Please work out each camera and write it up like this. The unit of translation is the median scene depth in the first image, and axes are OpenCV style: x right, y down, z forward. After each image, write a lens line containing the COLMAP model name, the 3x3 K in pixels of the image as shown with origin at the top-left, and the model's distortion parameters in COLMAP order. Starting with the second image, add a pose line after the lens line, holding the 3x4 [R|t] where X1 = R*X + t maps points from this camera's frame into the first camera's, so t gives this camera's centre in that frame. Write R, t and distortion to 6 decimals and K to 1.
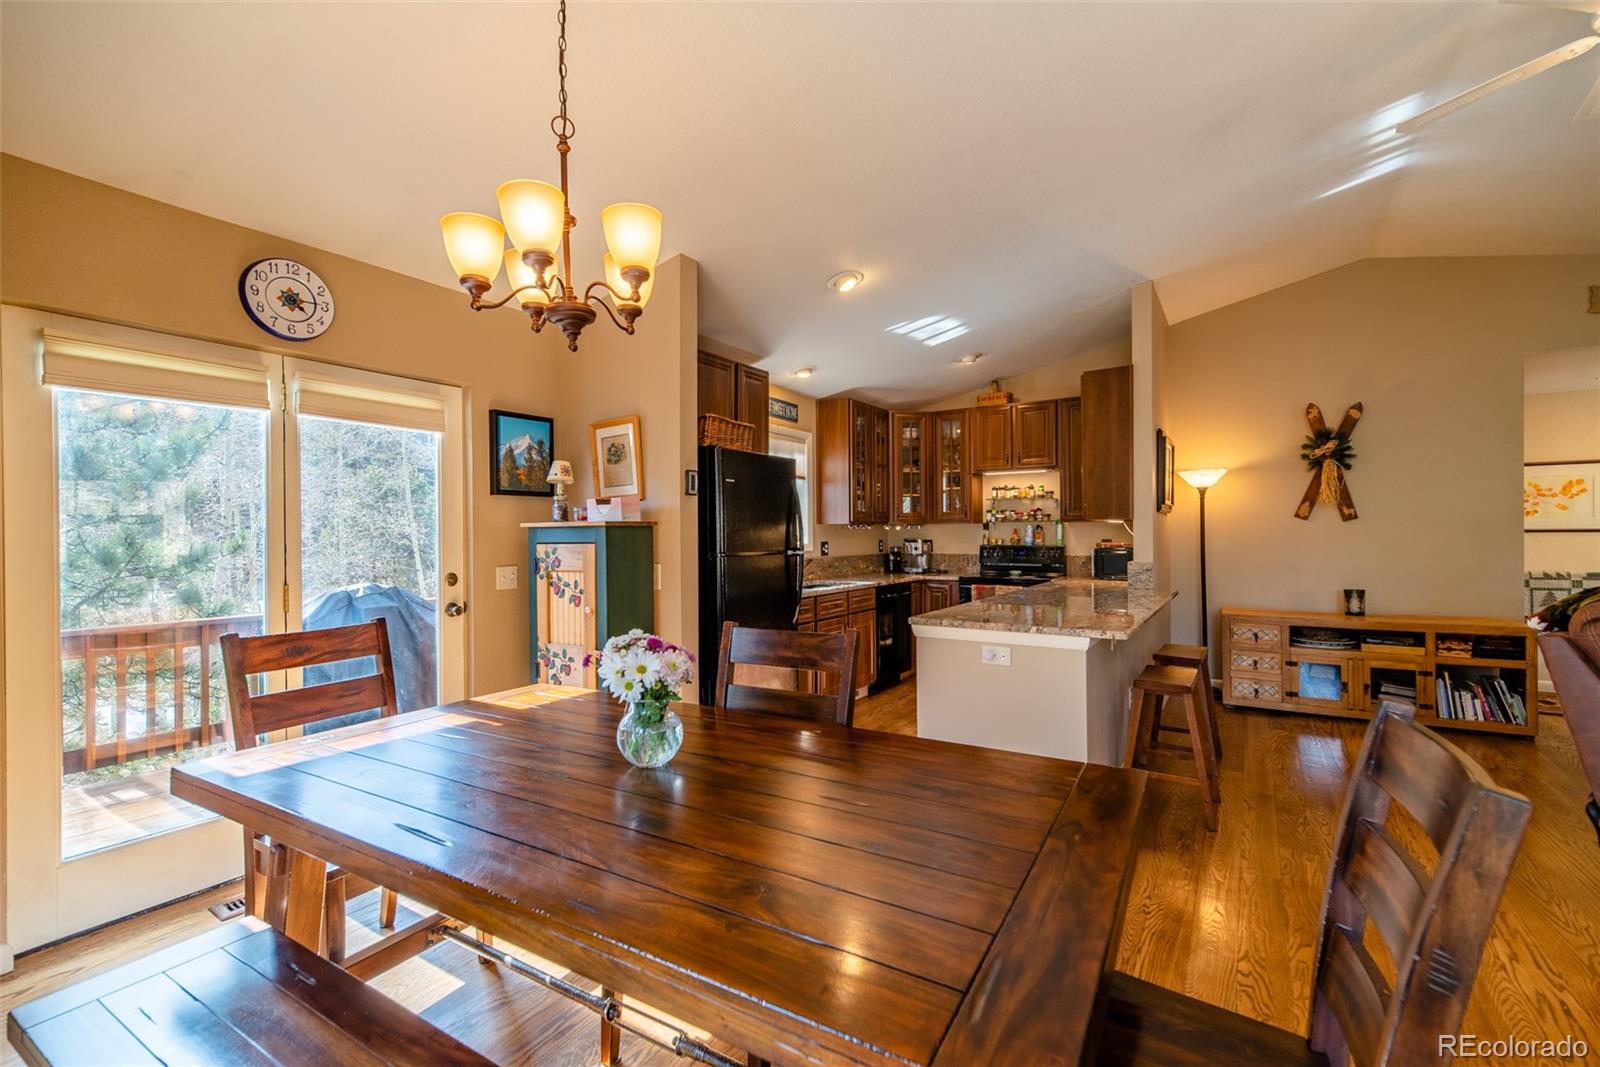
lens RADIAL K [[694.7, 0, 800.0], [0, 694.7, 533.5], [0, 0, 1]] dist [0.007268, 0.000436]
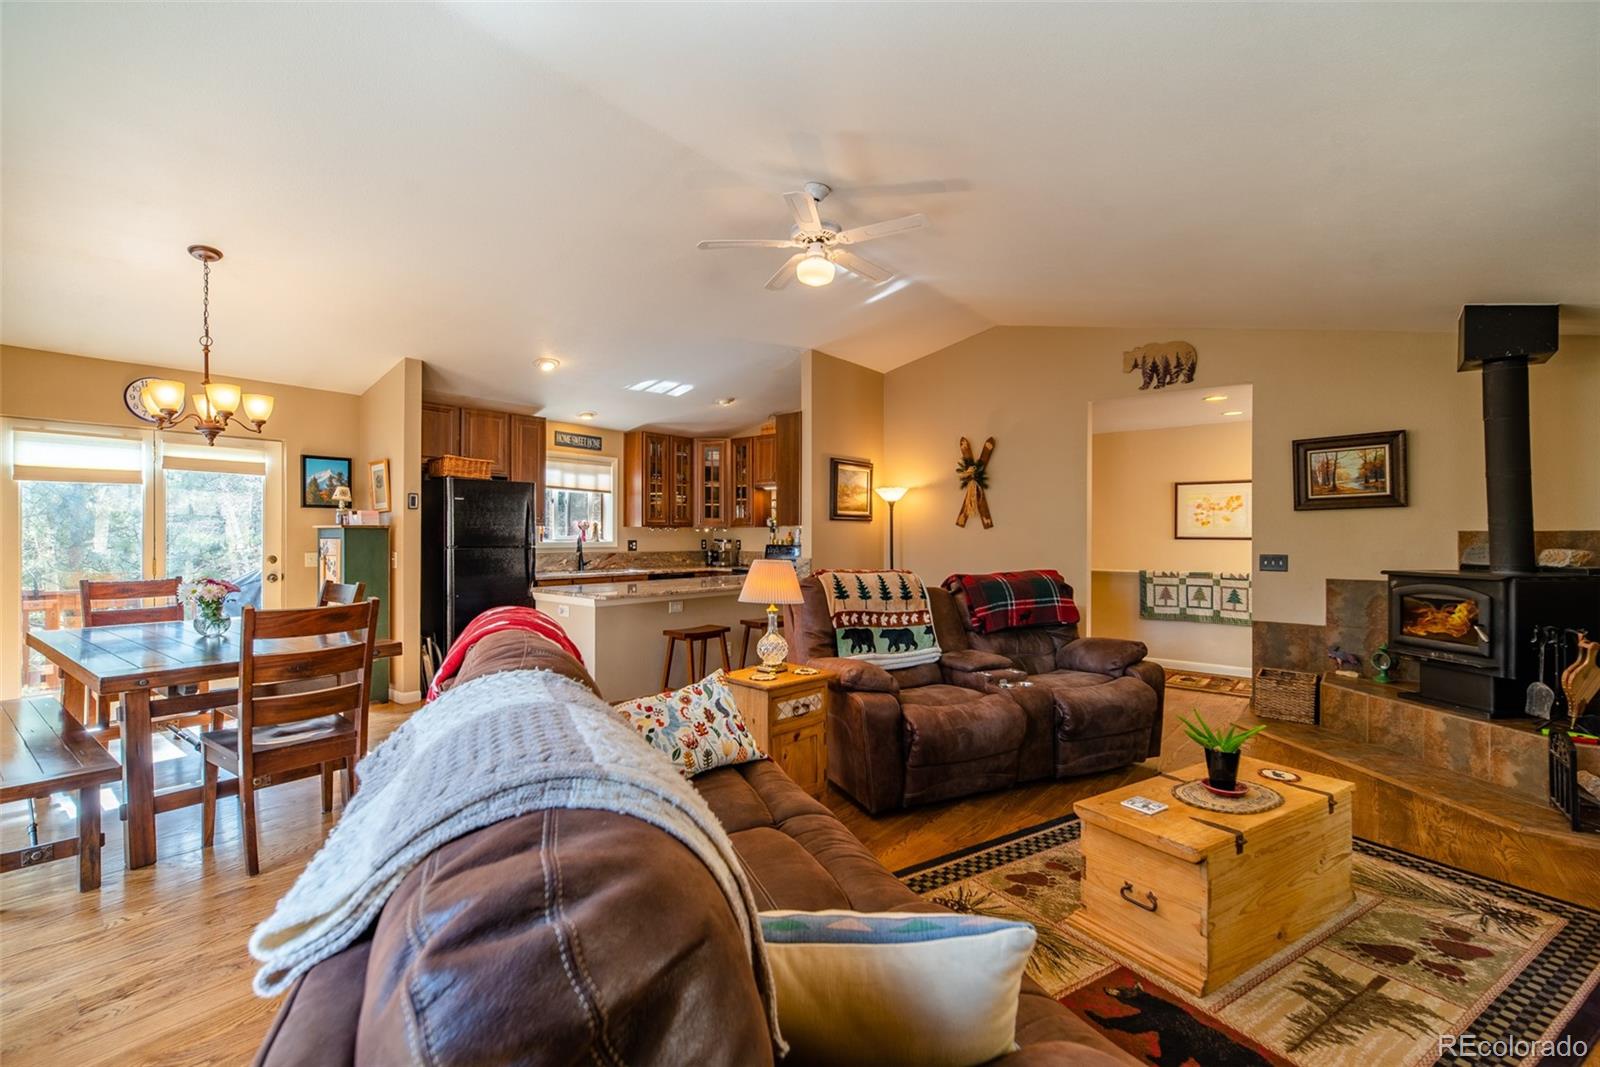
lens RADIAL K [[694.7, 0, 800.0], [0, 694.7, 533.5], [0, 0, 1]] dist [0.007268, 0.000436]
pose [[0.993421, 0.010952, -0.113991, 0.613602], [-0.010901, 0.999940, 0.001065, -0.007038], [0.113995, 0.000185, 0.993481, -0.325958]]
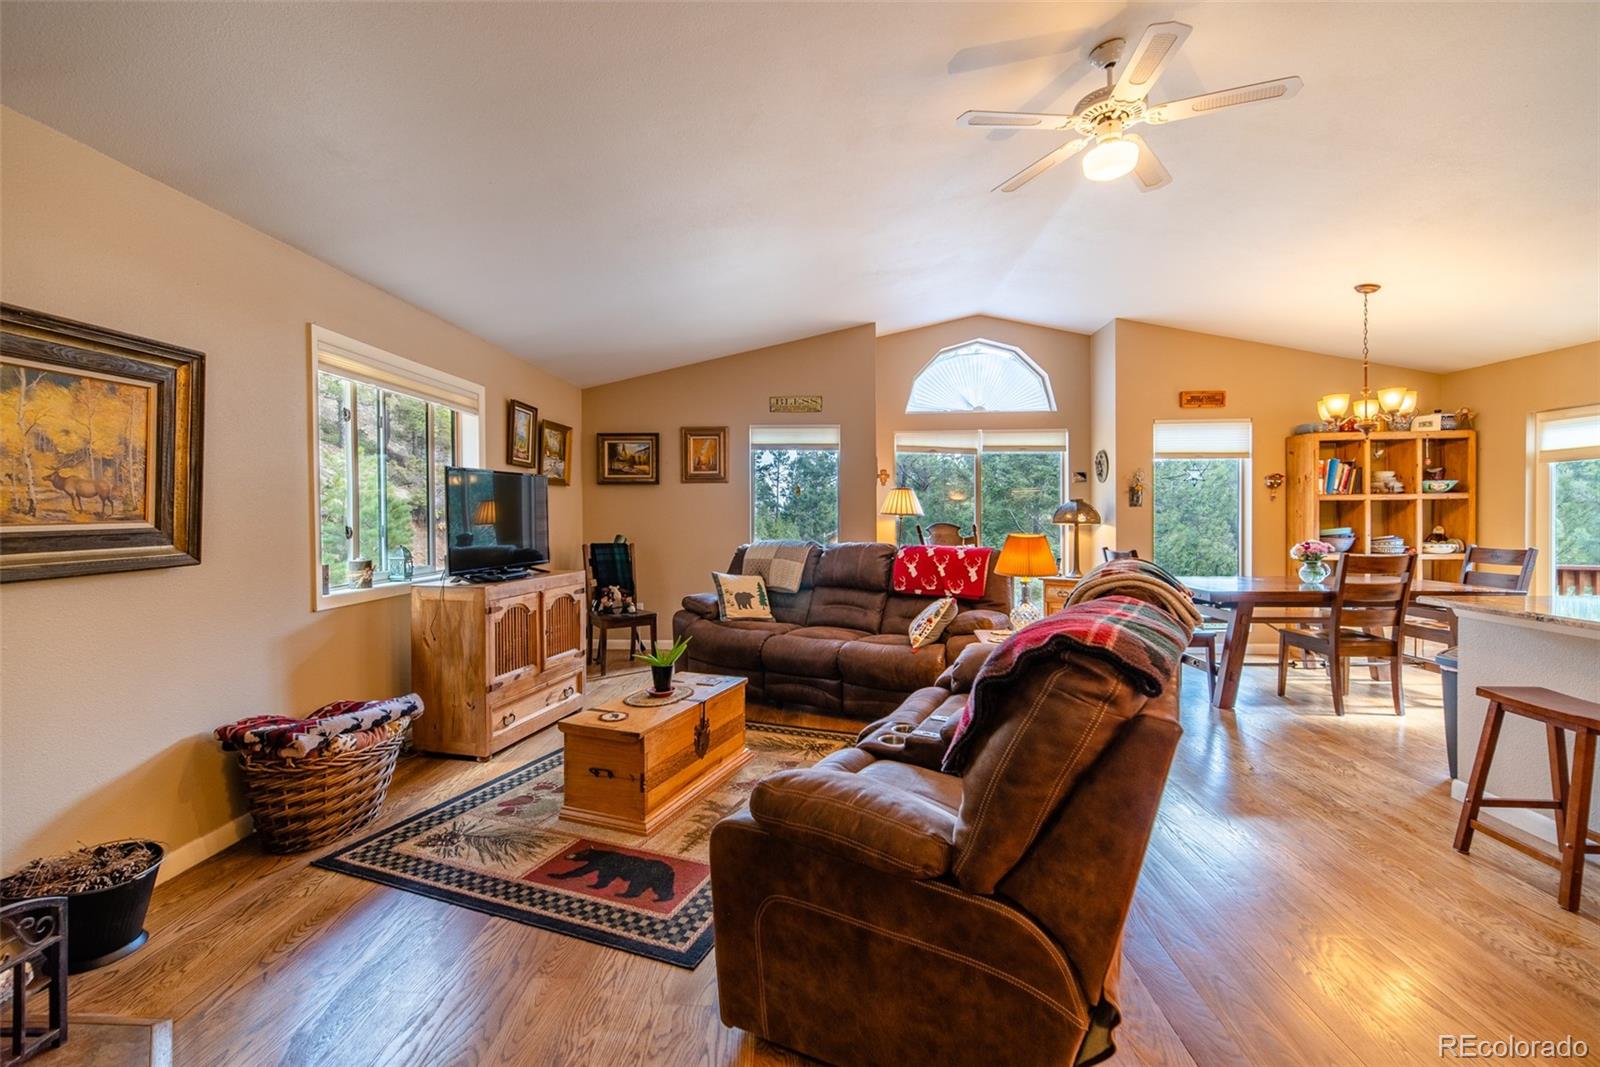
lens RADIAL K [[708.1, 0, 797.1], [0, 708.1, 521.2], [0, 0, 1]] dist [0.008326, 0.000427]
pose [[-0.866275, 0.020661, -0.499140, 1.071016], [0.015734, 0.999777, 0.014076, -0.007679], [0.499319, 0.004340, -0.866407, 0.829502]]
